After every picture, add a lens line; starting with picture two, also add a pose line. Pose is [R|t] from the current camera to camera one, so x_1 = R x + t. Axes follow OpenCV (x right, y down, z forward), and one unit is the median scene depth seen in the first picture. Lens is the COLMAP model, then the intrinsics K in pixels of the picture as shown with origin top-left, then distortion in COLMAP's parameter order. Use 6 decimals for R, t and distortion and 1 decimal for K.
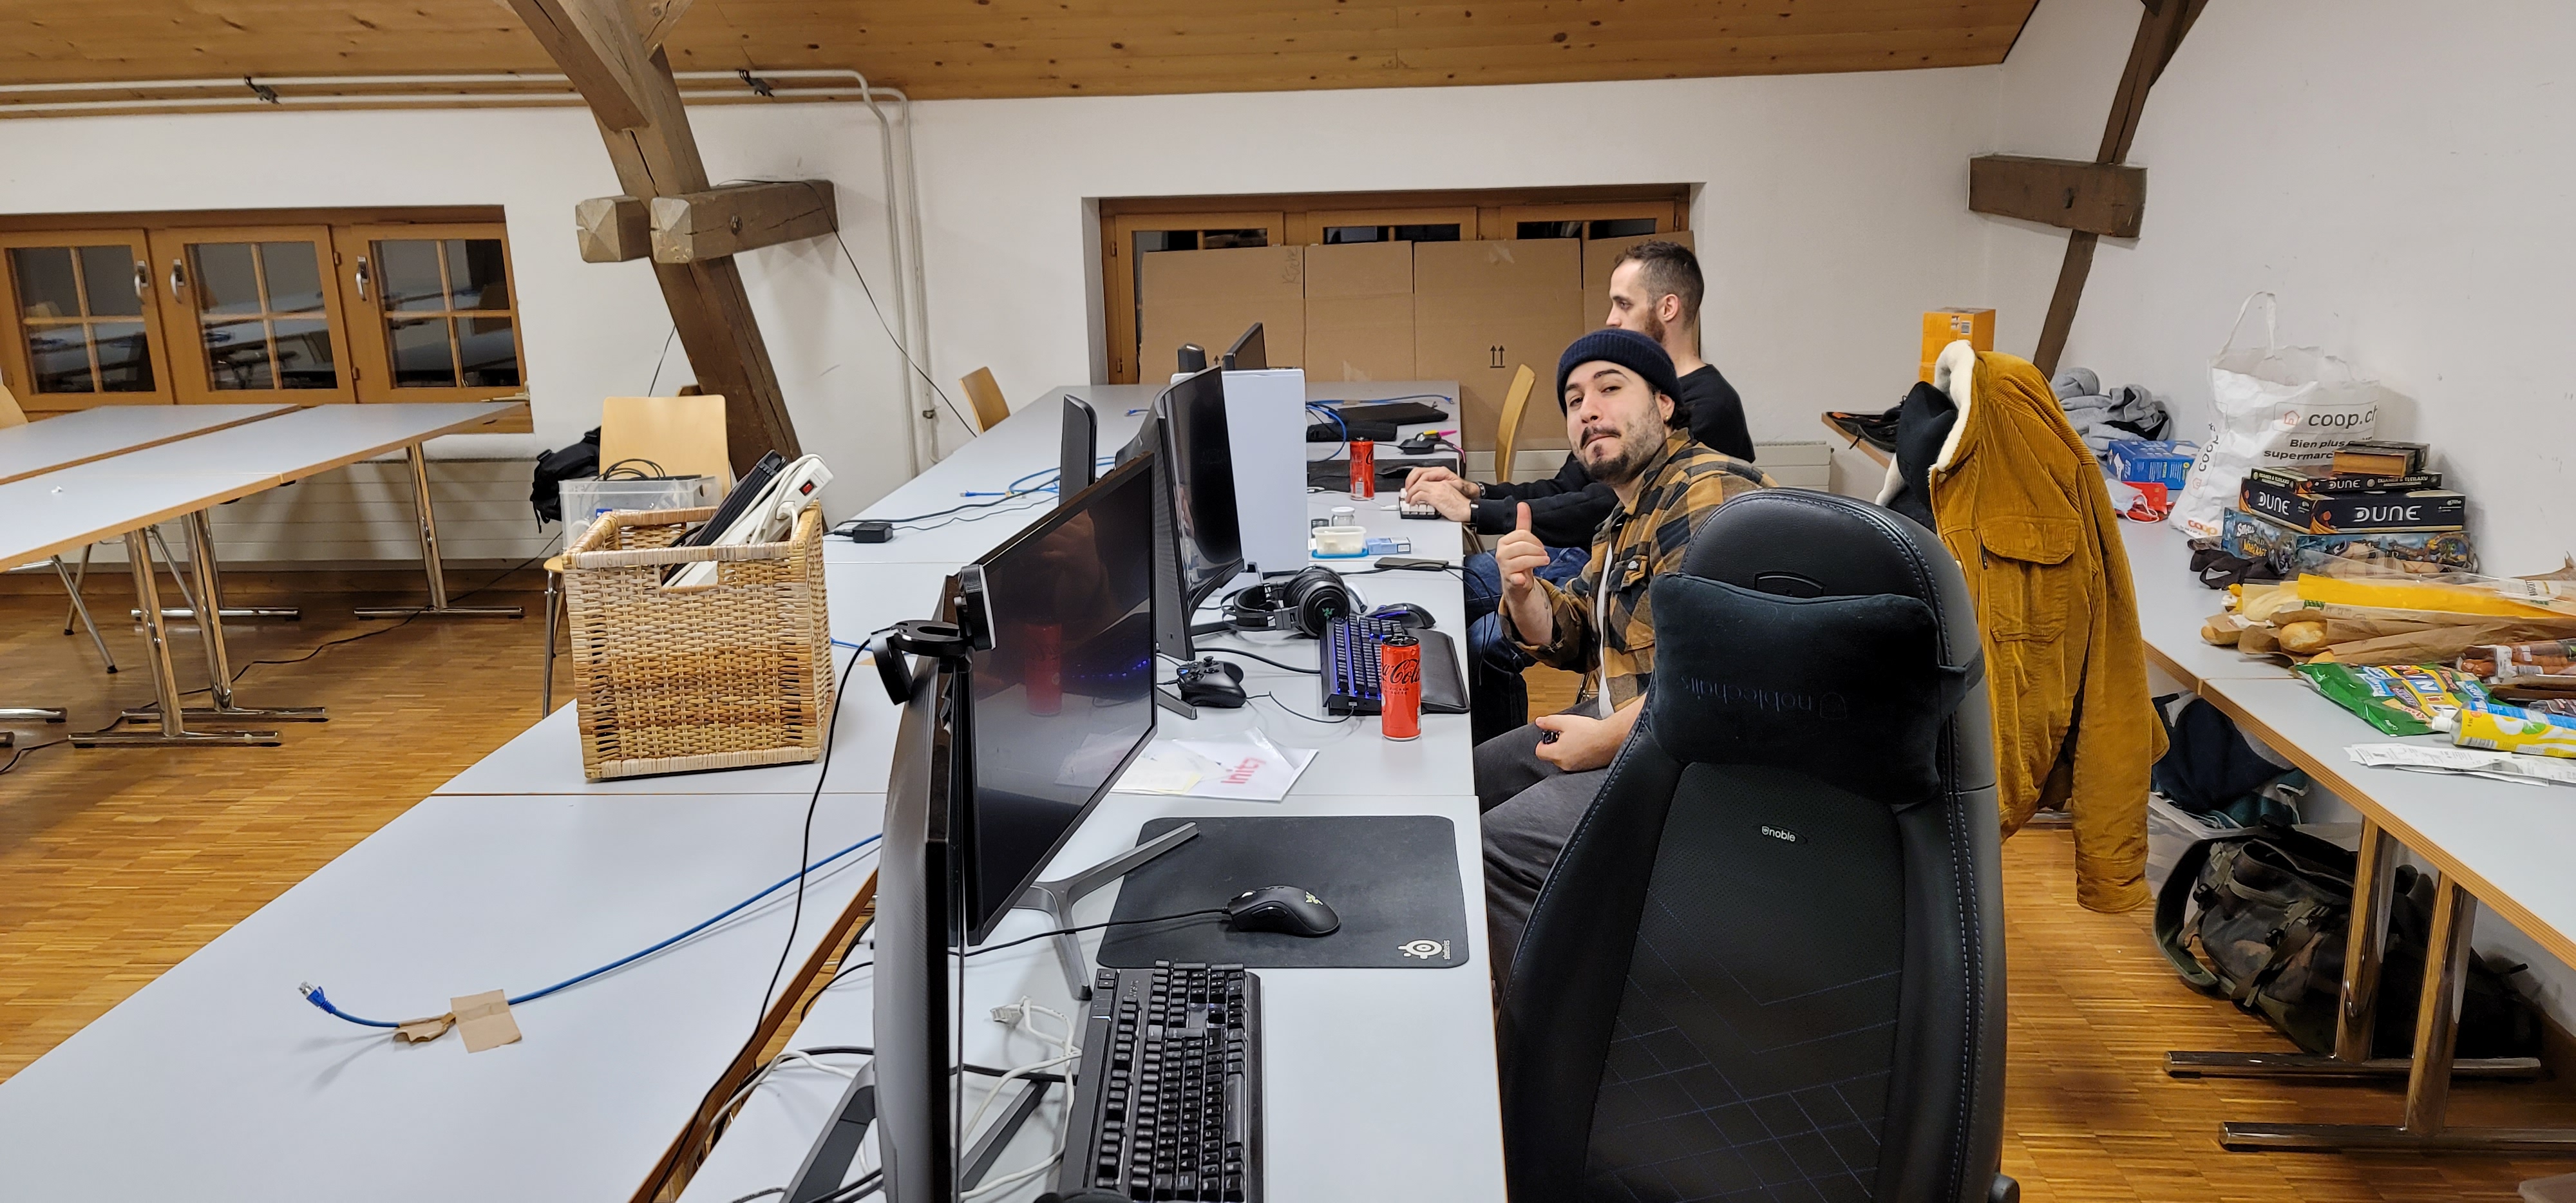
lens RADIAL K [[1941.7, 0, 1318.0], [0, 1941.7, 626.8], [0, 0, 1]] dist [0.036533, 0.000035]
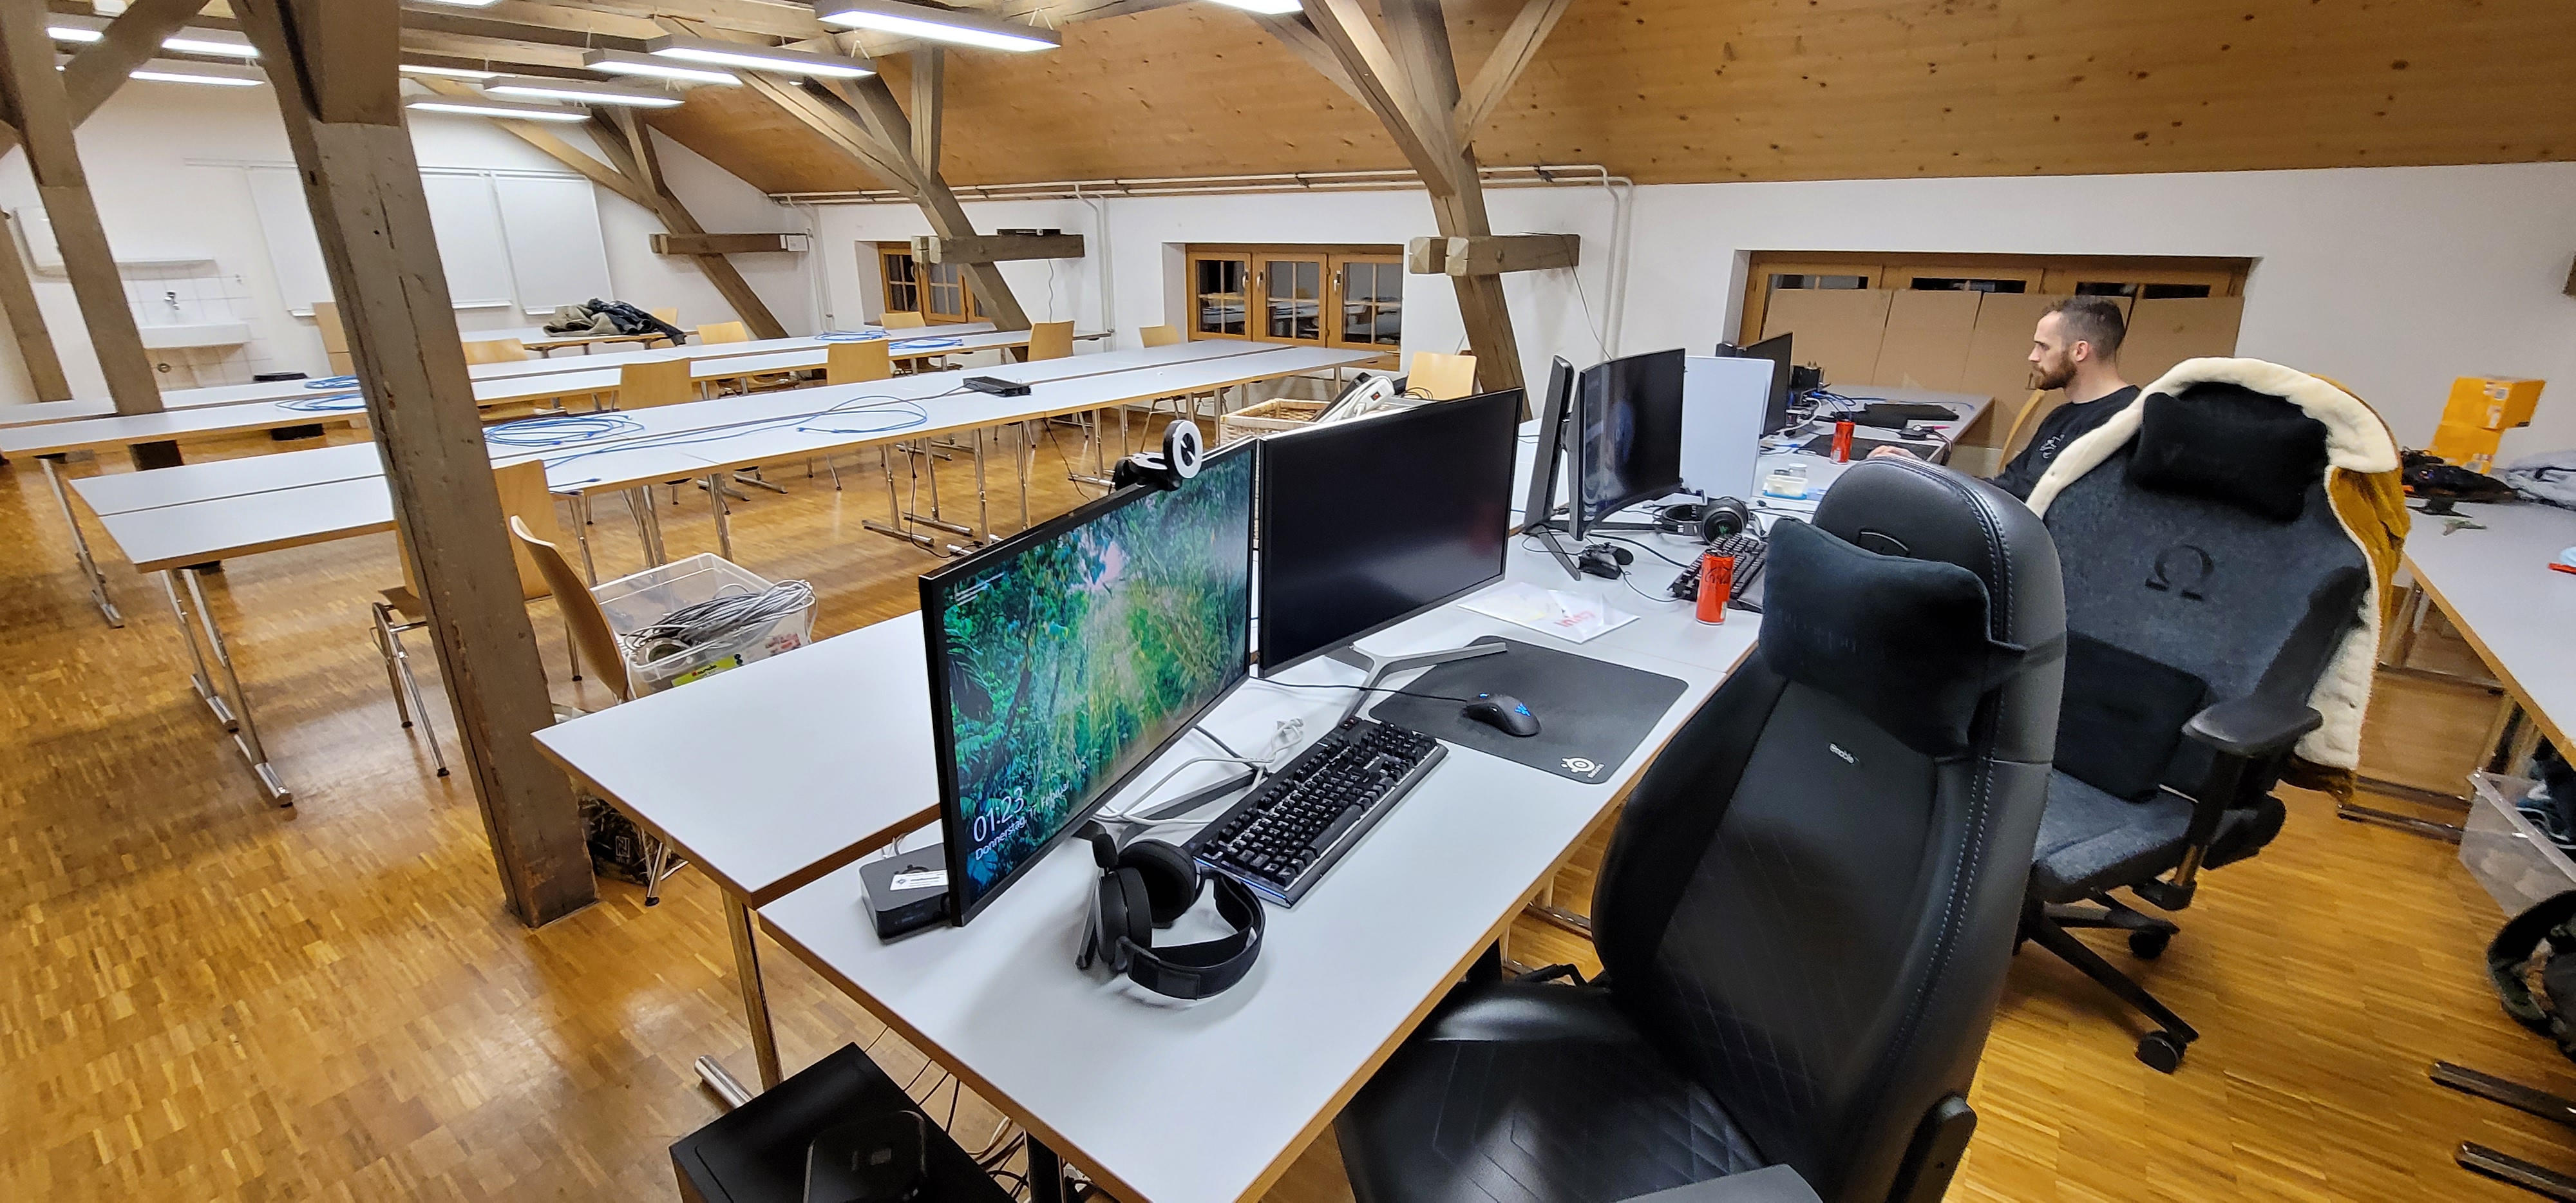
lens RADIAL K [[1074.8, 0, 1285.7], [0, 1074.8, 608.1], [0, 0, 1]] dist [-0.006662, 0.000691]
pose [[0.826164, 0.208668, -0.523365, 0.100631], [-0.159489, 0.977510, 0.137974, -0.005227], [0.540385, -0.030518, 0.840864, 0.100909]]
